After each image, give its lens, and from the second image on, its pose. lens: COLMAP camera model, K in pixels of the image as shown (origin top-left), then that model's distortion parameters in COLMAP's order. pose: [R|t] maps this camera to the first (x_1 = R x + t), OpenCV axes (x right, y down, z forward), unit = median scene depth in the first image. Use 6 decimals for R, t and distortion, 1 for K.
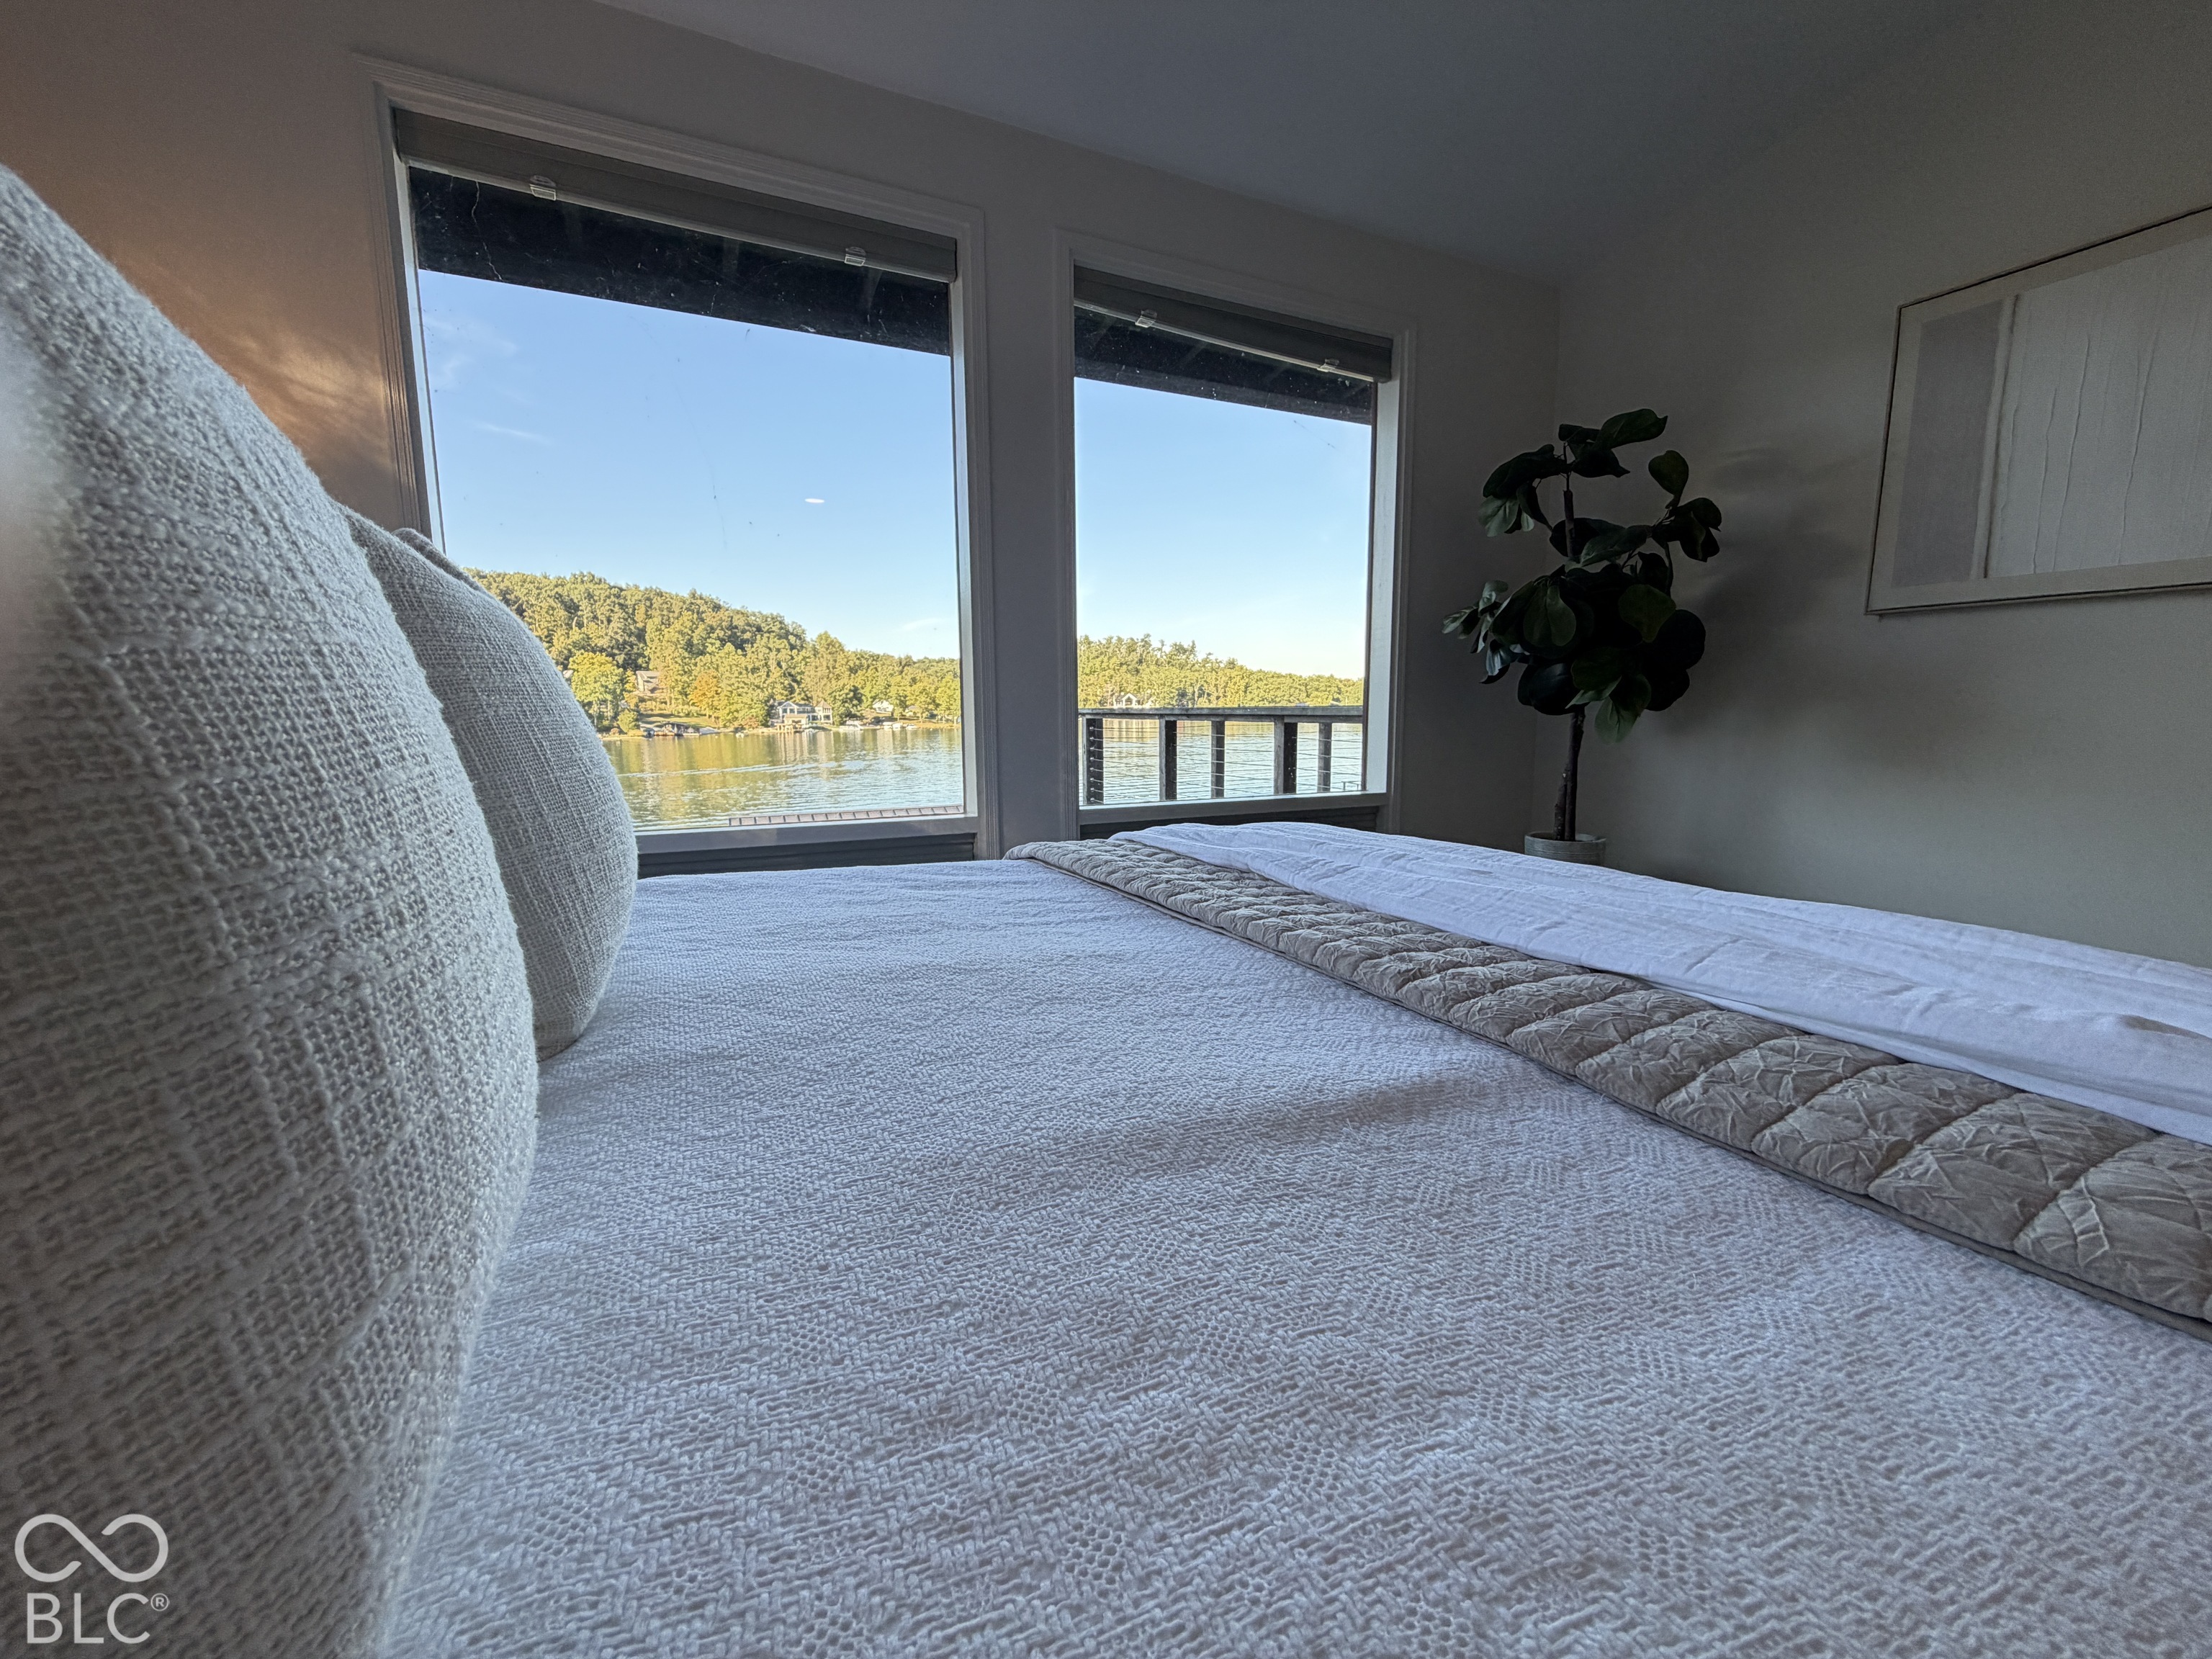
lens RADIAL K [[874.7, 0, 1093.2], [0, 874.7, 827.4], [0, 0, 1]] dist [0.004450, 0.000338]
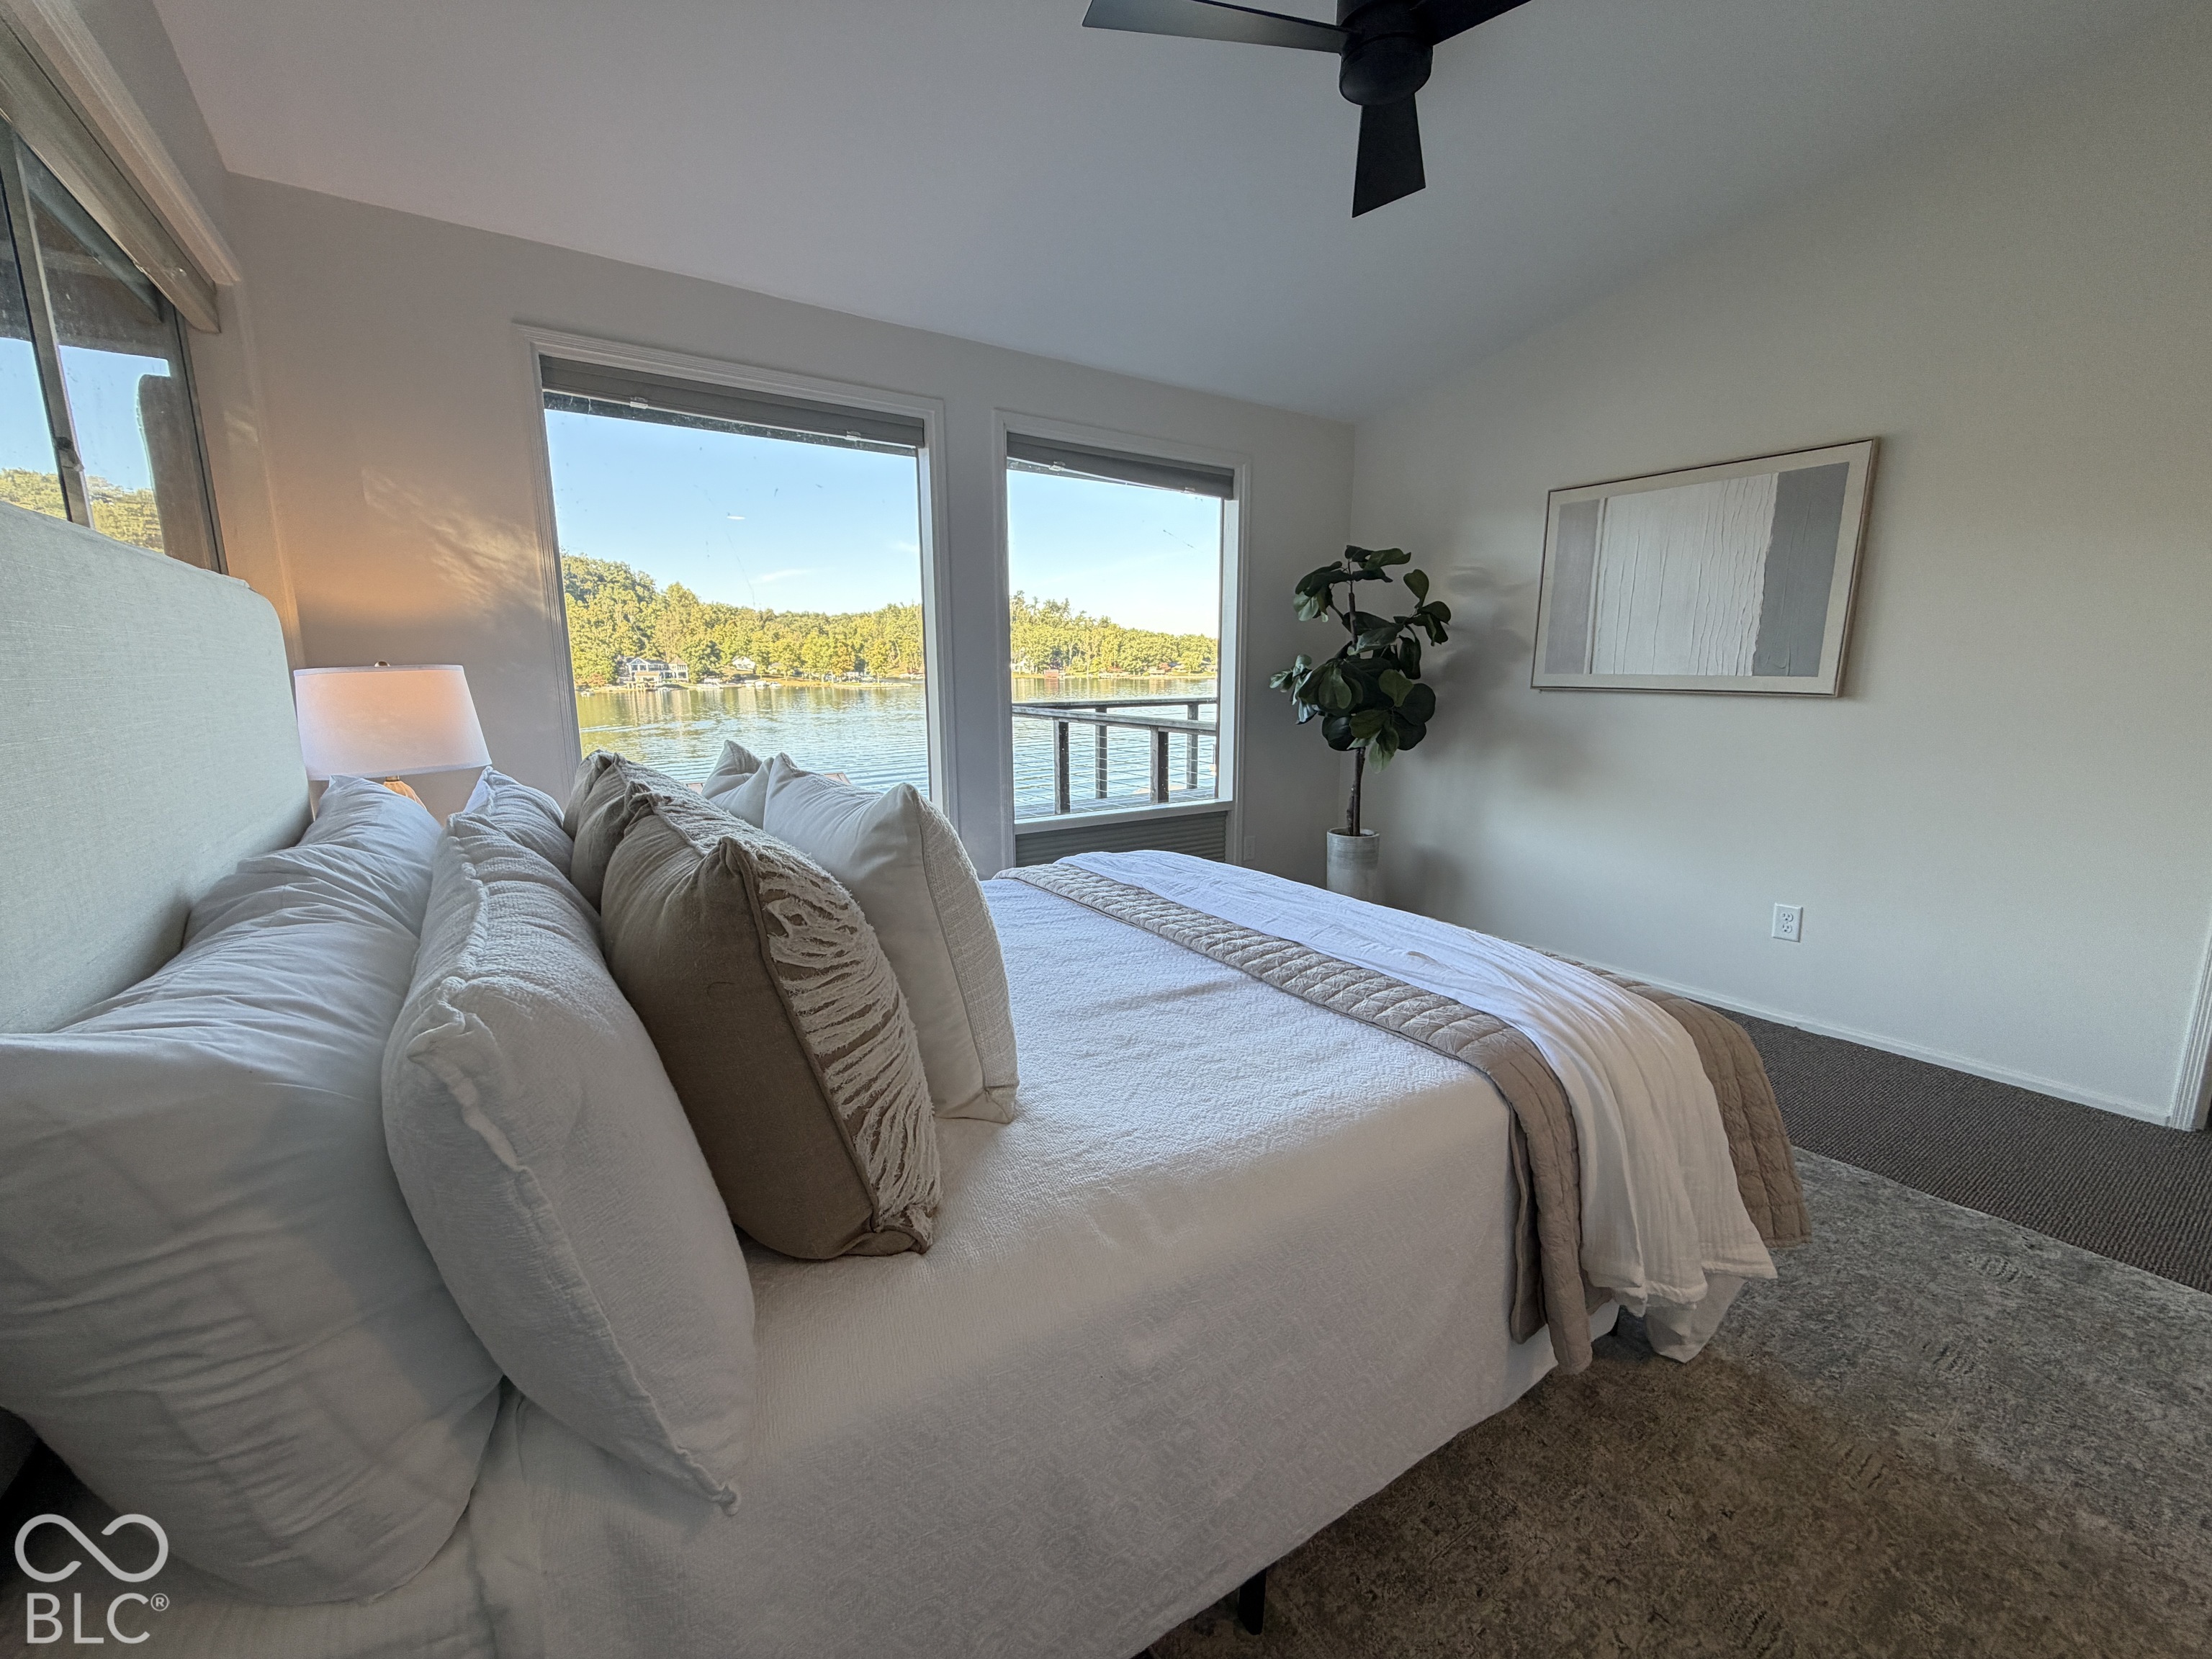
lens RADIAL K [[874.7, 0, 1085.1], [0, 874.7, 832.5], [0, 0, 1]] dist [0.004450, 0.000338]
pose [[0.991232, -0.021319, 0.130399, -0.050845], [0.014412, 0.998454, 0.053682, -0.046911], [-0.131342, -0.051332, 0.990007, -0.228378]]
